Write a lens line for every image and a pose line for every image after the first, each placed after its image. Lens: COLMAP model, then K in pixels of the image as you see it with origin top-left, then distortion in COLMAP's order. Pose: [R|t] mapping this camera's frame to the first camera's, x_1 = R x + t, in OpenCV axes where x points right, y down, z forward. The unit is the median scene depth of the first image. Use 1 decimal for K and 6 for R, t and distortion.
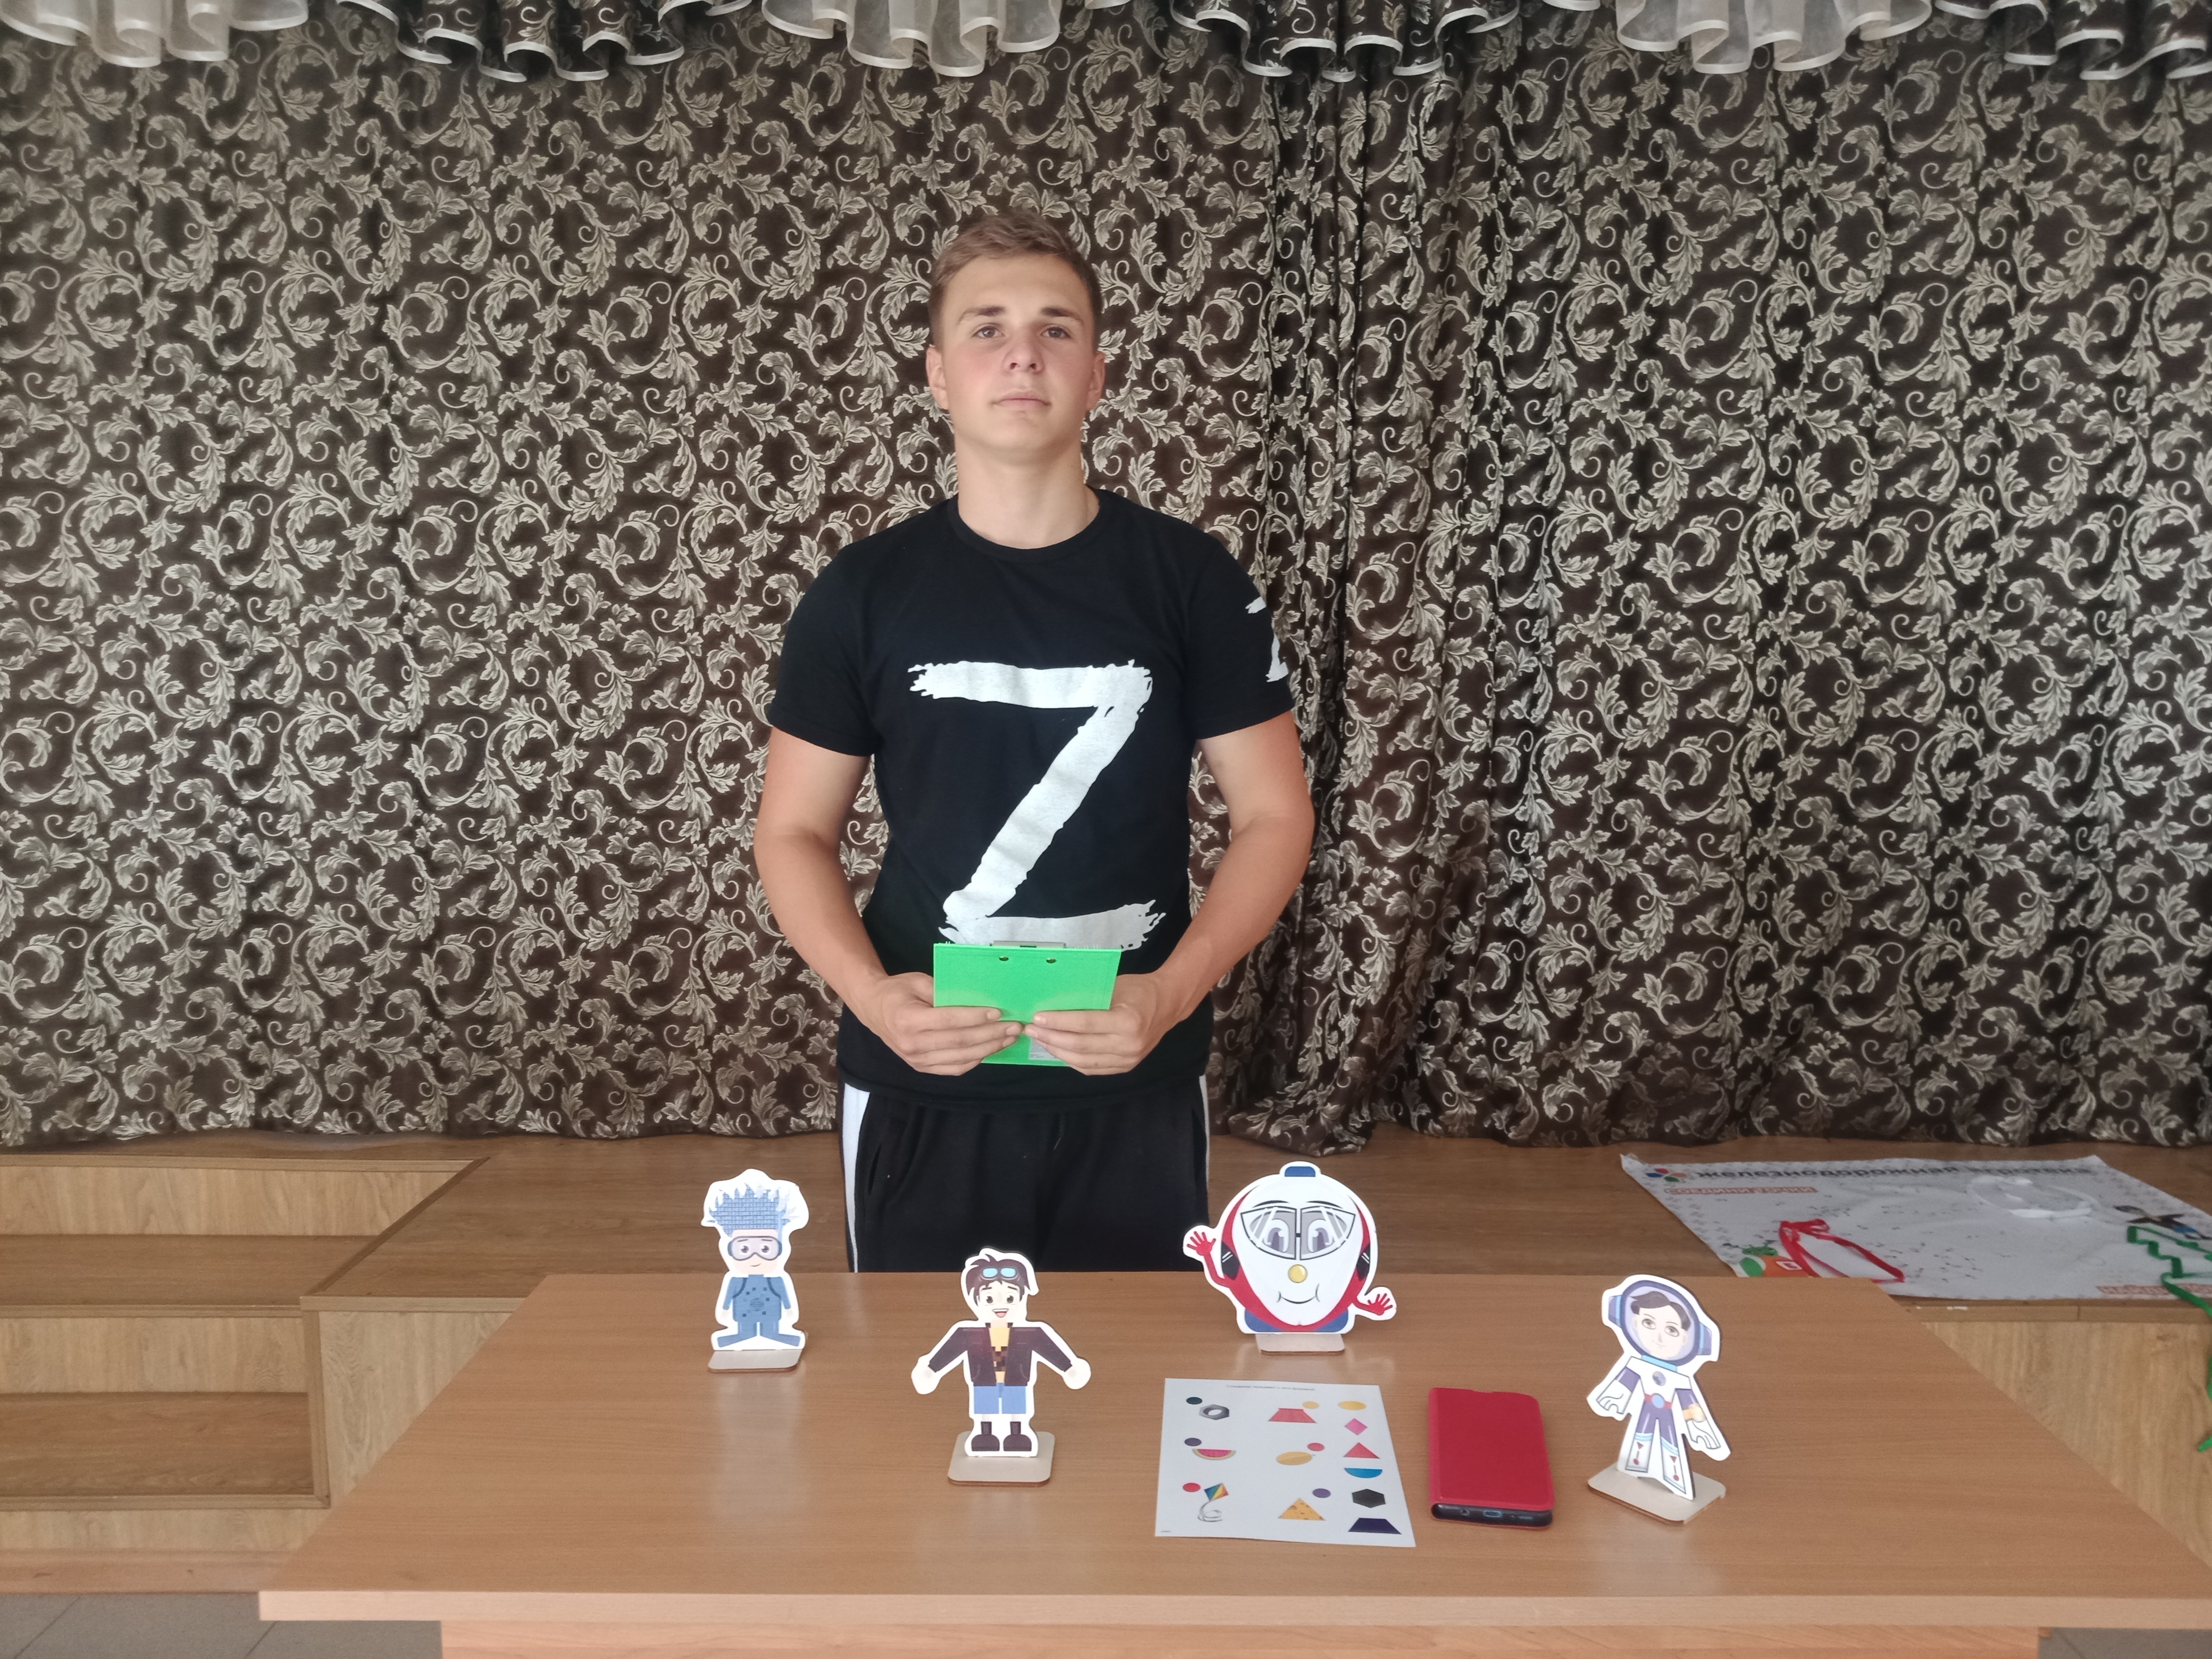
lens RADIAL K [[1696.3, 0, 1104.7], [0, 1696.3, 833.5], [0, 0, 1]] dist [0.068731, -0.117059]
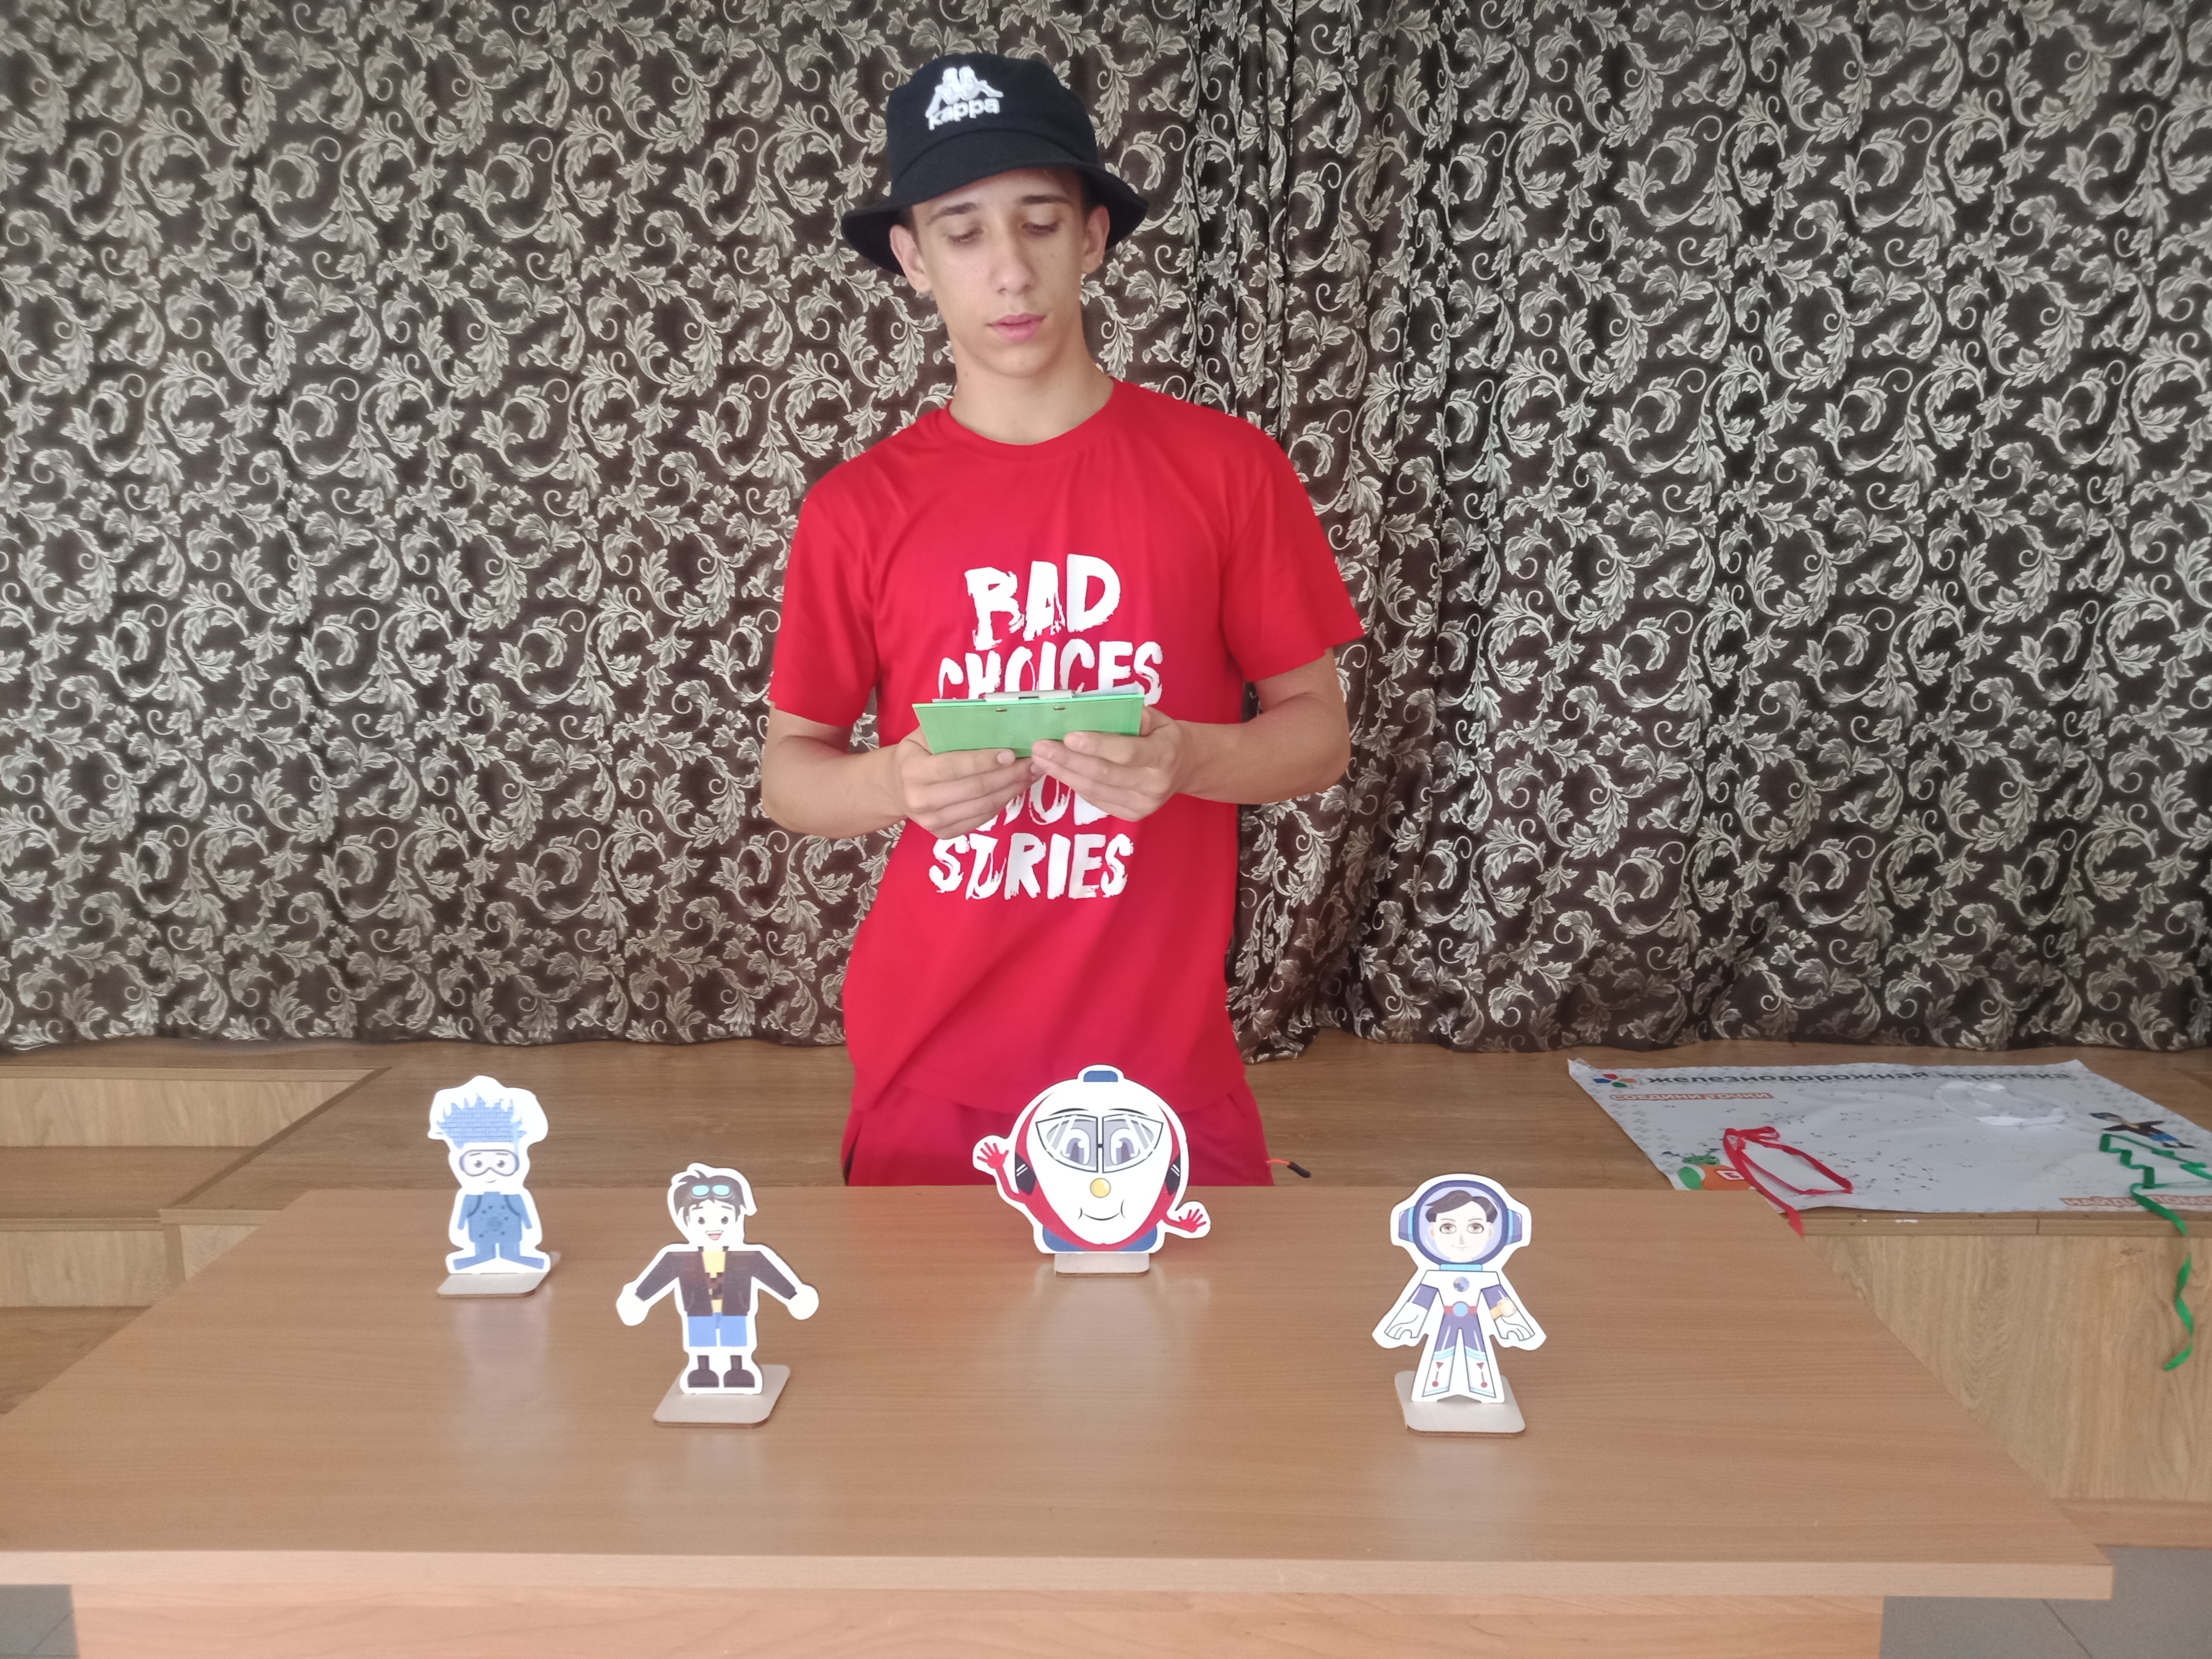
lens RADIAL K [[1696.3, 0, 1100.4], [0, 1696.3, 838.4], [0, 0, 1]] dist [0.068731, -0.117059]
pose [[0.999700, -0.005955, -0.023758, 0.065473], [0.007223, 0.998534, 0.053643, 0.011952], [0.023404, -0.053799, 0.998277, 0.053175]]
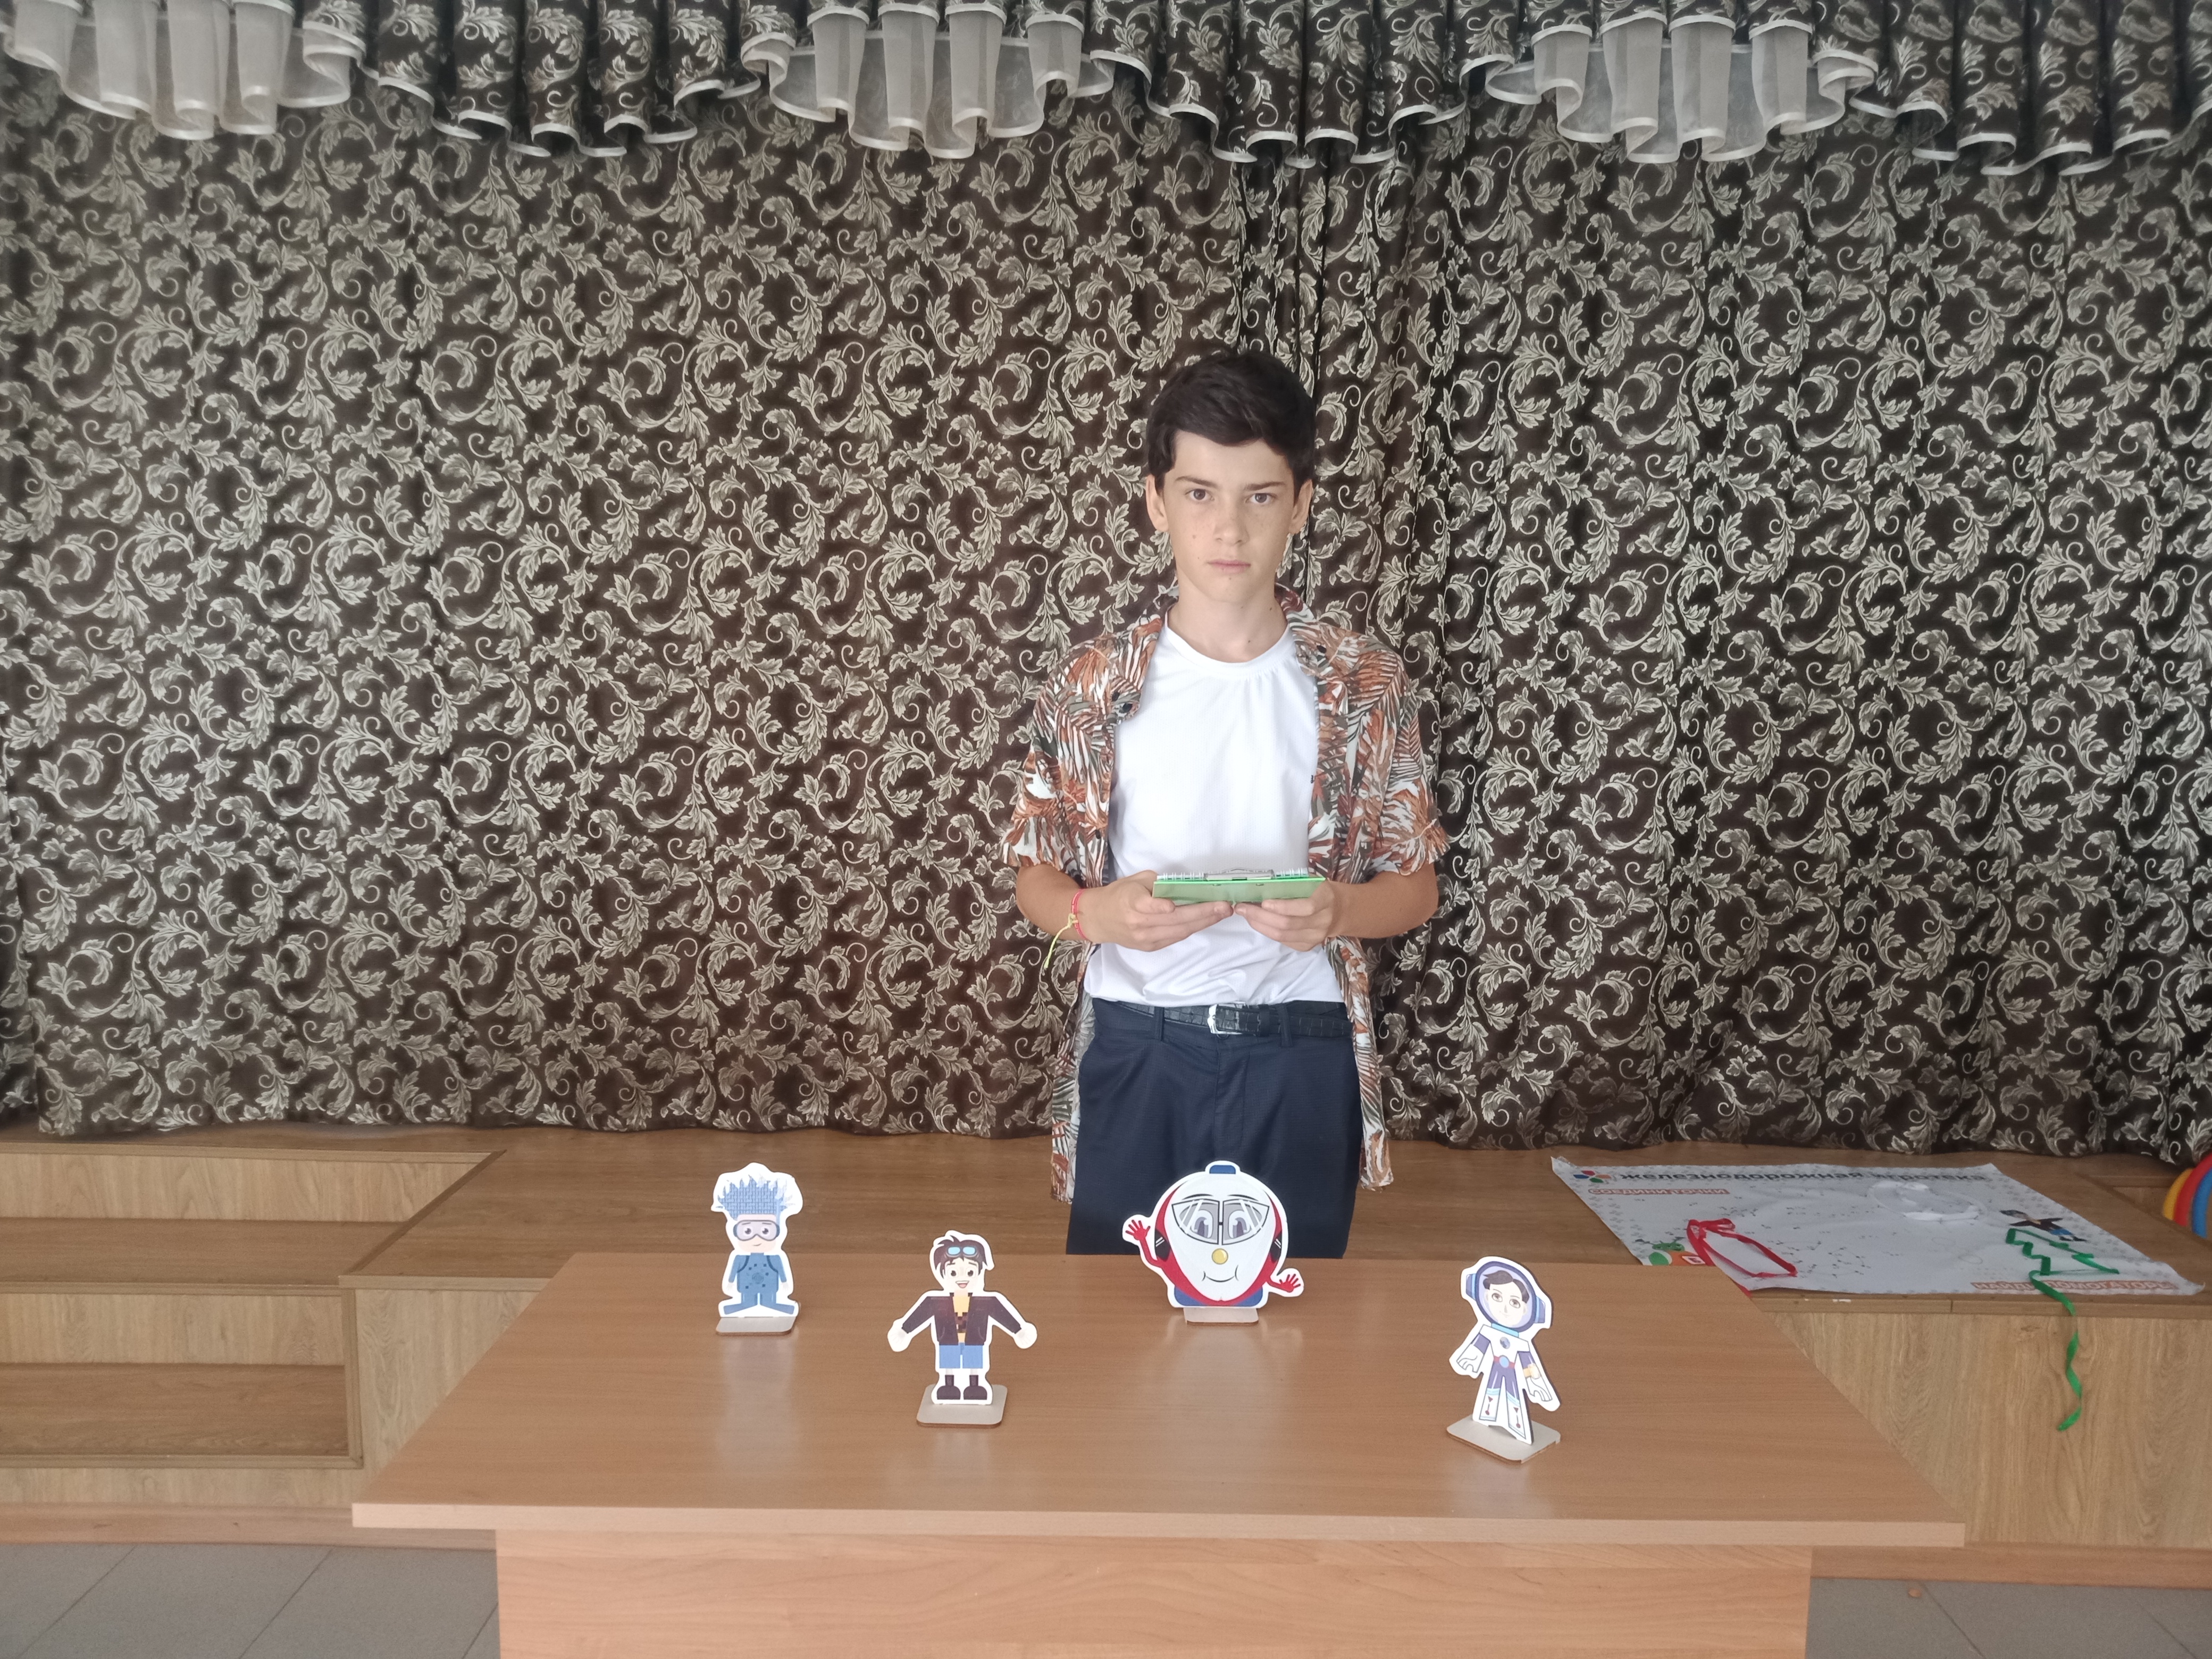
lens RADIAL K [[1696.3, 0, 1105.9], [0, 1696.3, 829.0], [0, 0, 1]] dist [0.068731, -0.117059]
pose [[0.999937, 0.010706, 0.003492, 0.013286], [-0.010701, 0.999942, -0.001261, -0.016384], [-0.003506, 0.001223, 0.999993, -0.083517]]
